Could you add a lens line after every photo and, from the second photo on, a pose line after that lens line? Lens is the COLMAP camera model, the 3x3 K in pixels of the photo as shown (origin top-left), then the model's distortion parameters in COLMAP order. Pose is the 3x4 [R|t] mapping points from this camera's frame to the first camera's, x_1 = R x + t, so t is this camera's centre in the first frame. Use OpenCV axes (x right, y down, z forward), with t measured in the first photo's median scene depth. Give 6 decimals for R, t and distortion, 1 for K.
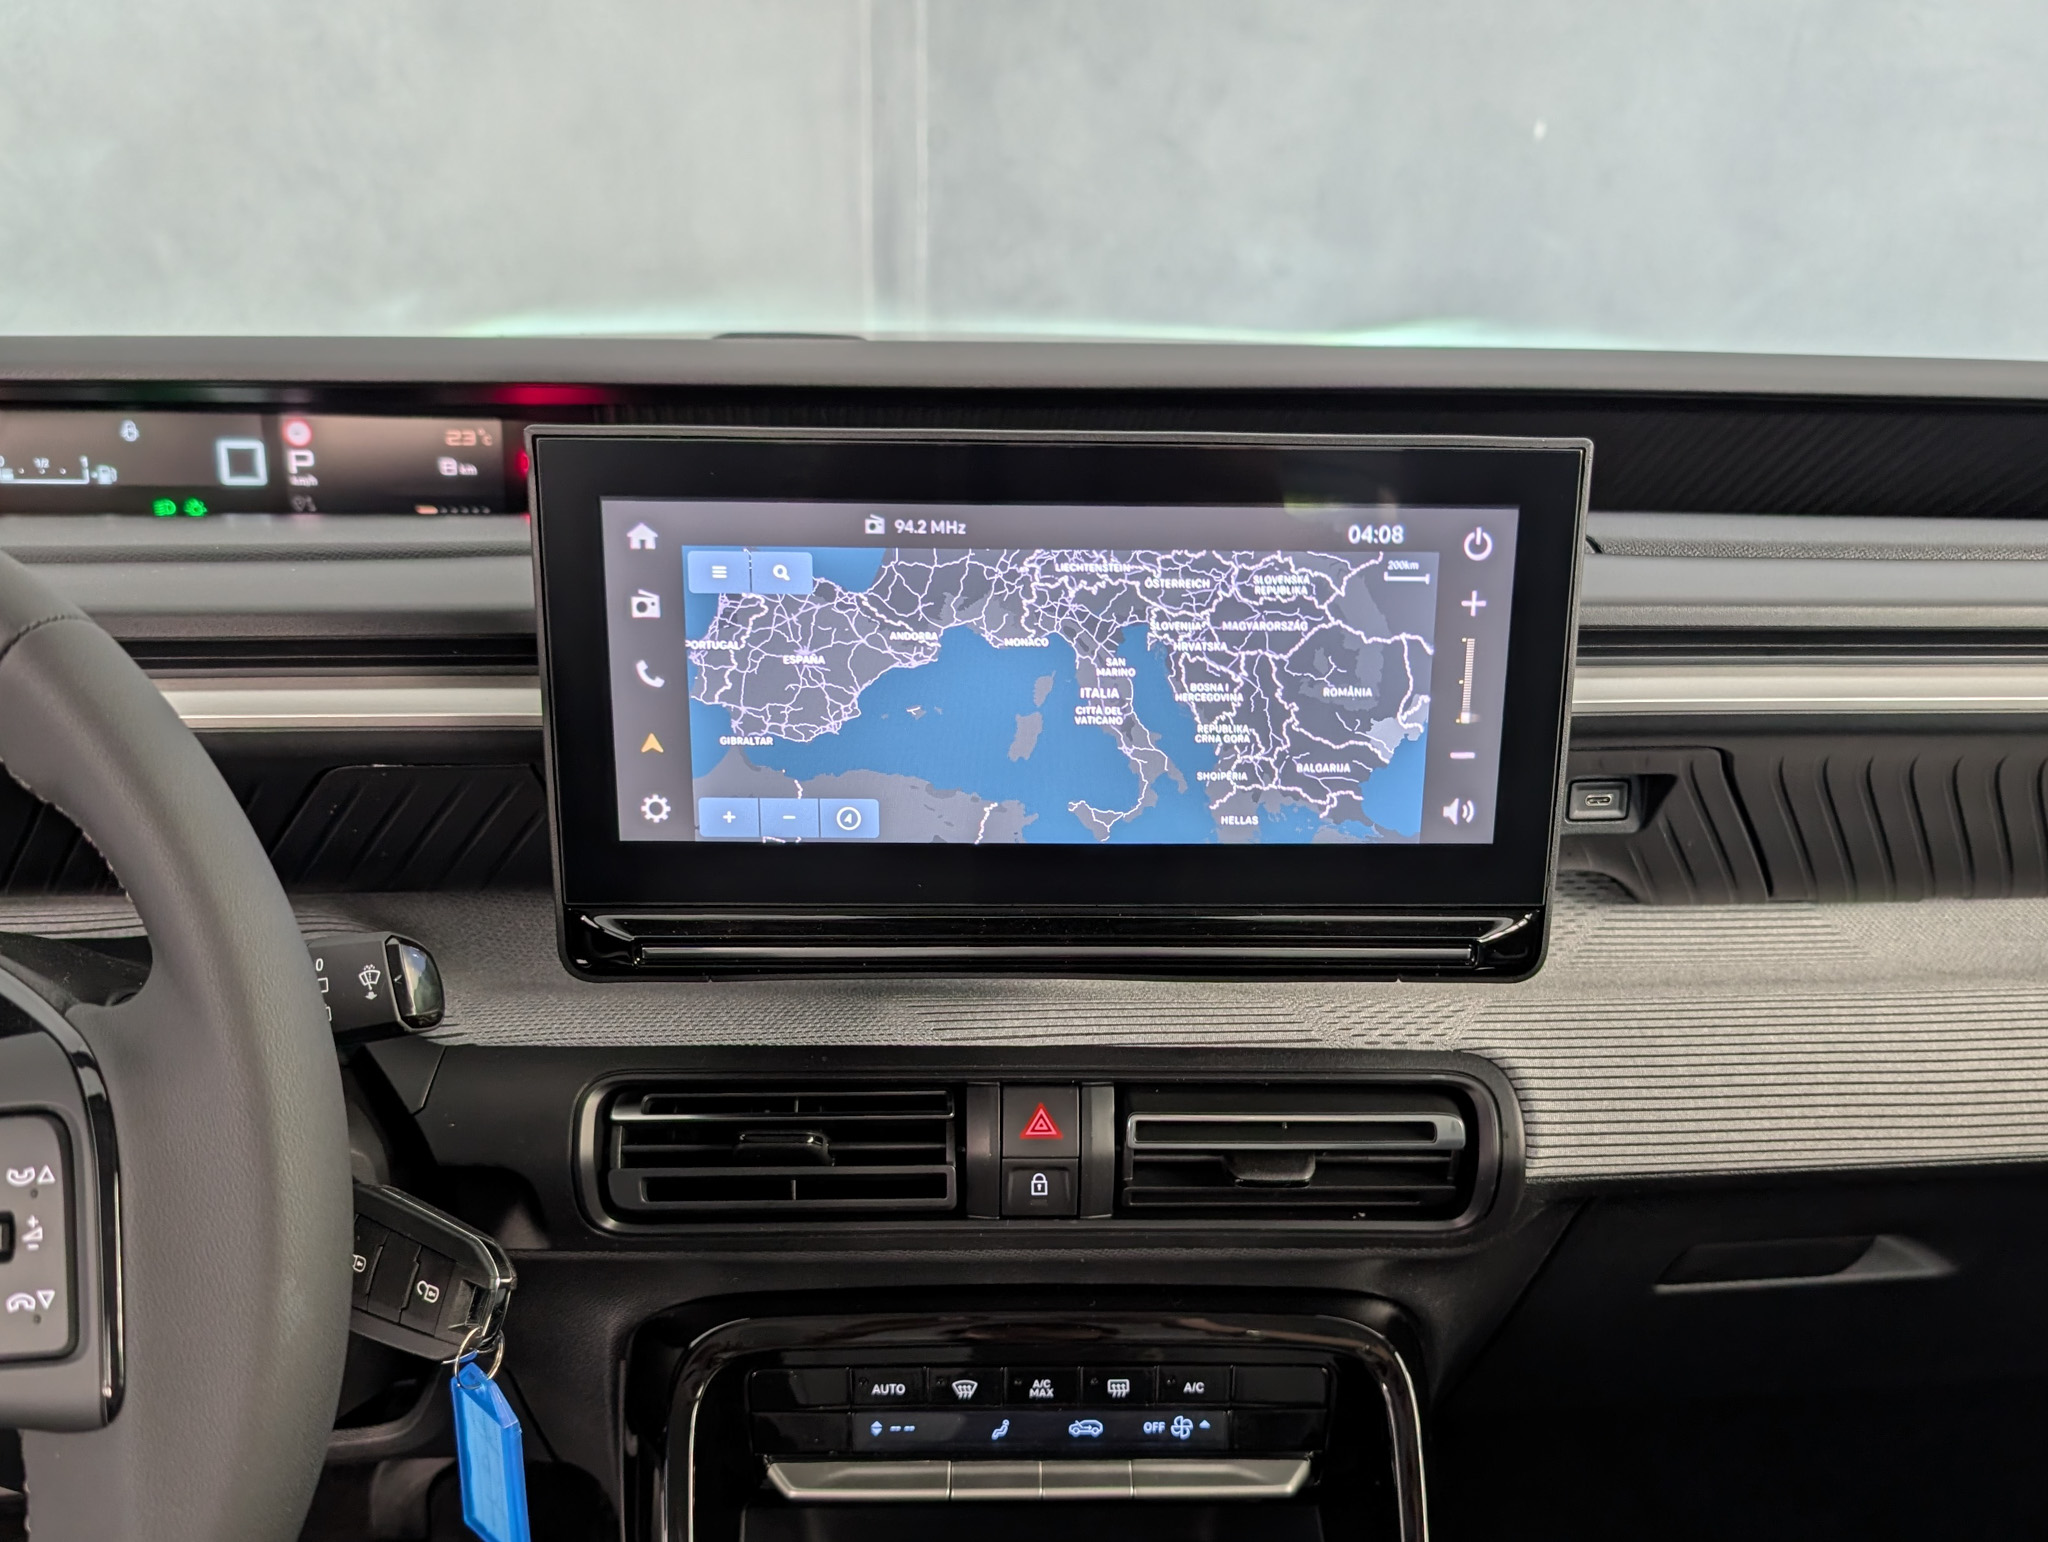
lens RADIAL K [[1885.5, 0, 1055.2], [0, 1885.5, 952.0], [0, 0, 1]] dist [0.096018, -0.232868]
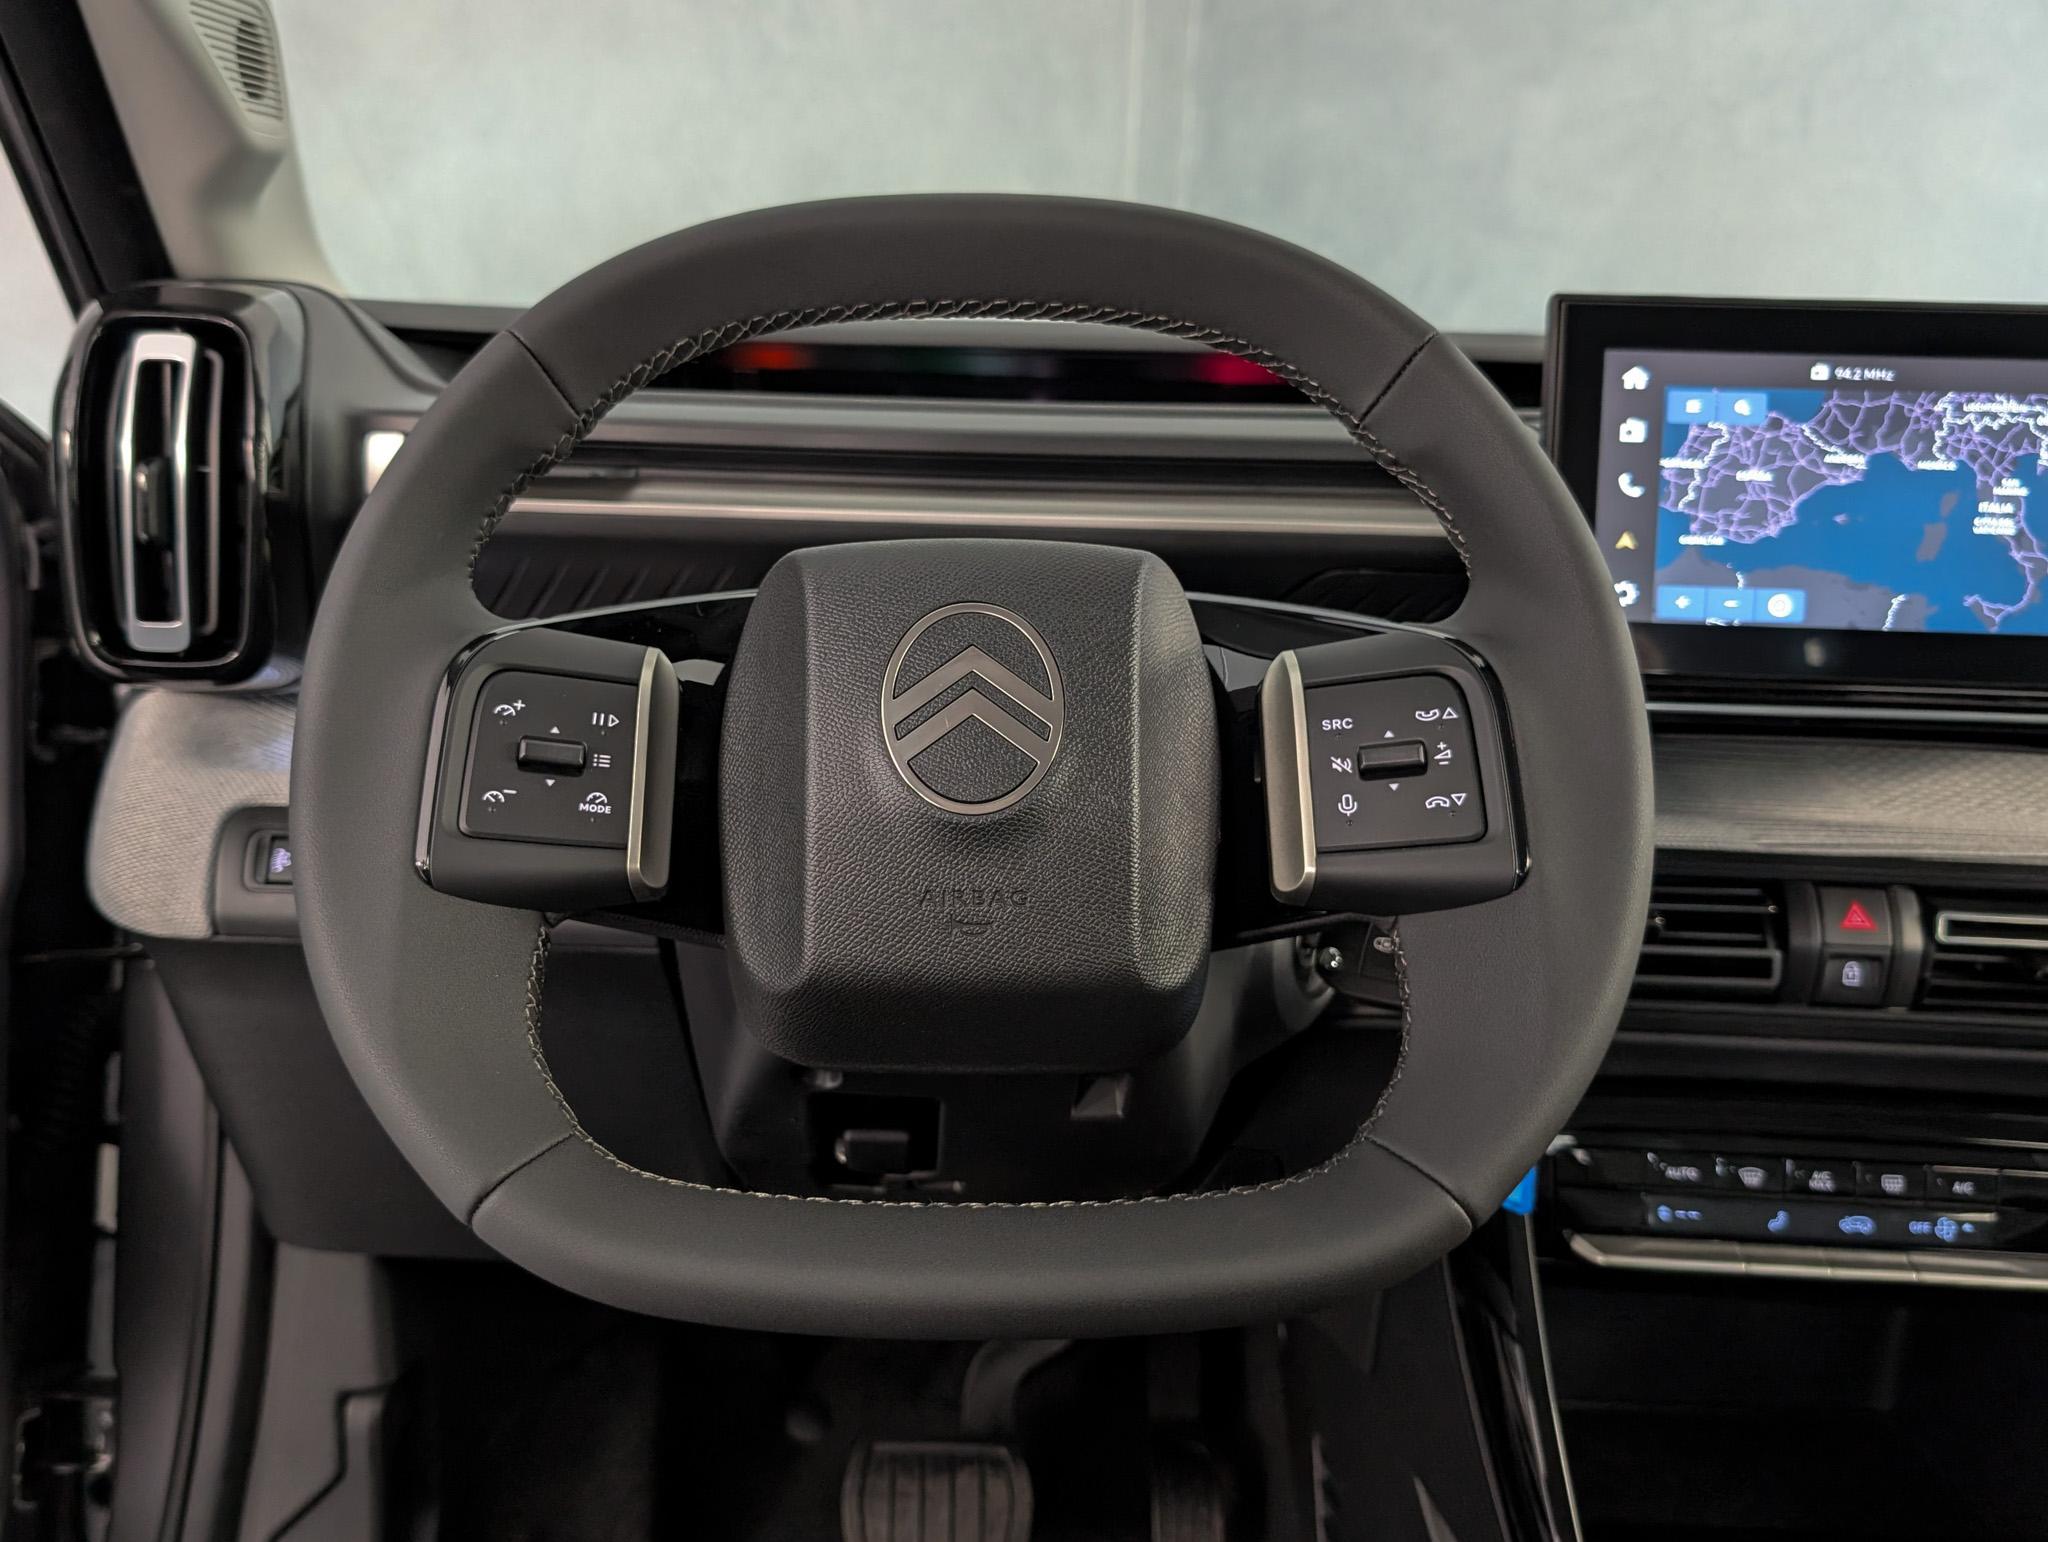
lens RADIAL K [[1947.9, 0, 933.0], [0, 1947.9, 765.5], [0, 0, 1]] dist [0.000480, -0.019420]
pose [[0.993189, 0.028785, -0.112901, -0.519689], [-0.050793, 0.979044, -0.197213, 0.314432], [0.104858, 0.201604, 0.973838, -0.277041]]
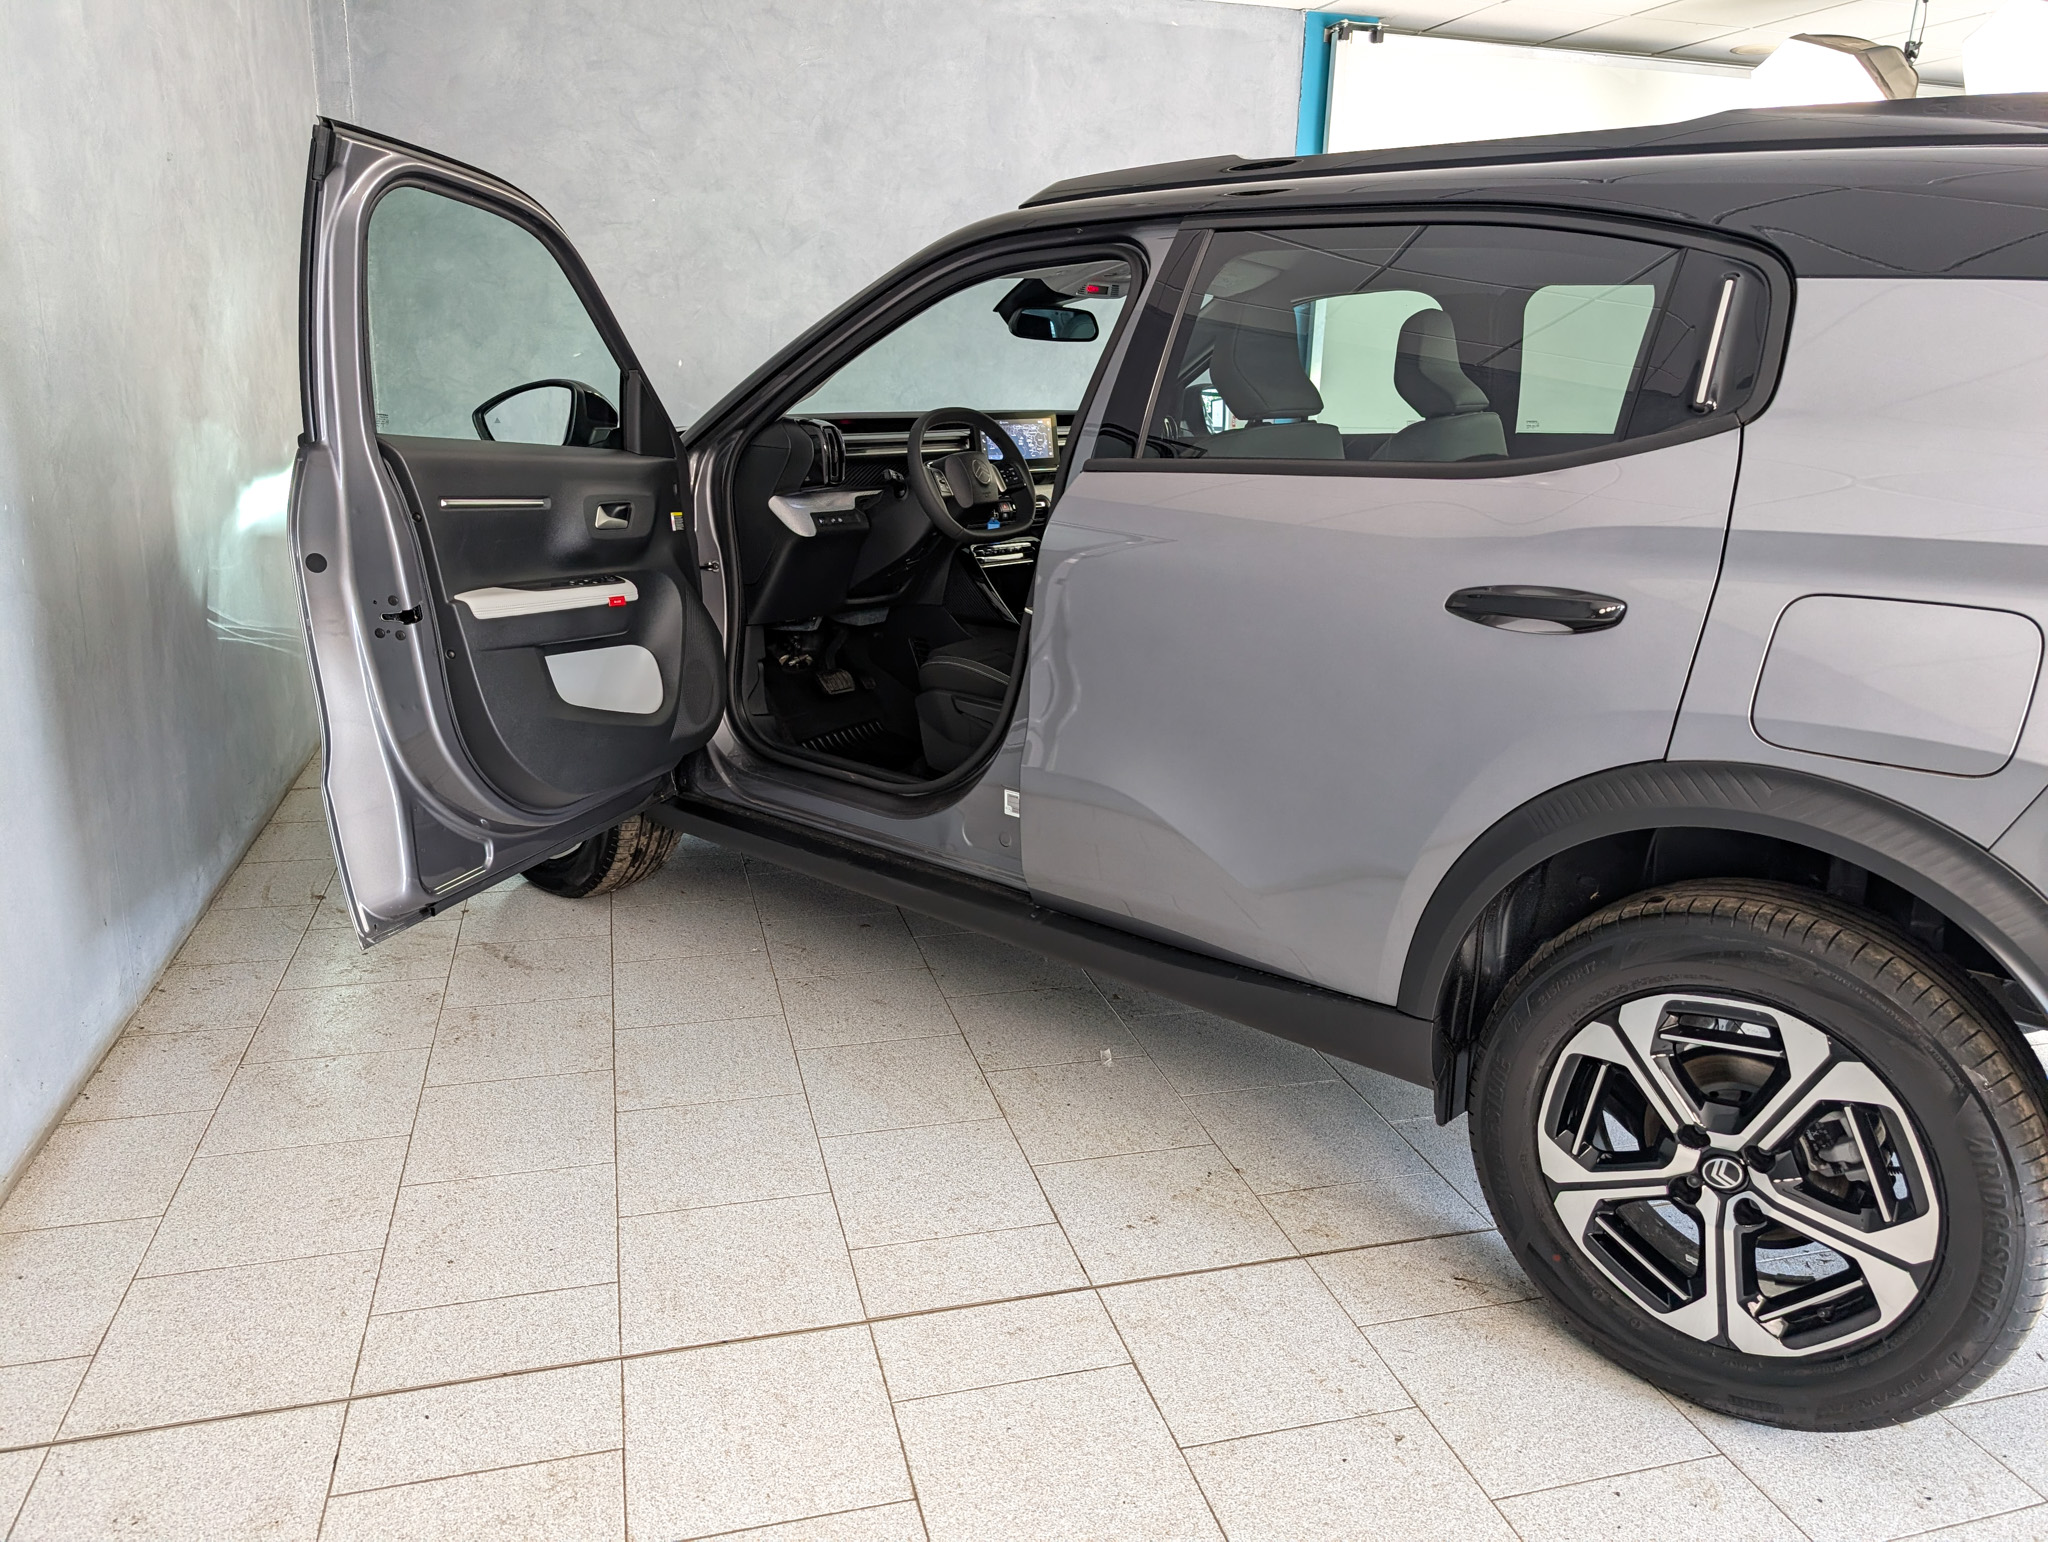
lens RADIAL K [[1466.9, 0, 1079.9], [0, 1466.9, 768.4], [0, 0, 1]] dist [-0.026441, -0.002879]
pose [[0.698473, -0.196203, 0.688215, -4.775717], [0.279126, 0.960207, -0.009542, 1.467606], [-0.658957, 0.198763, 0.725444, -3.821681]]
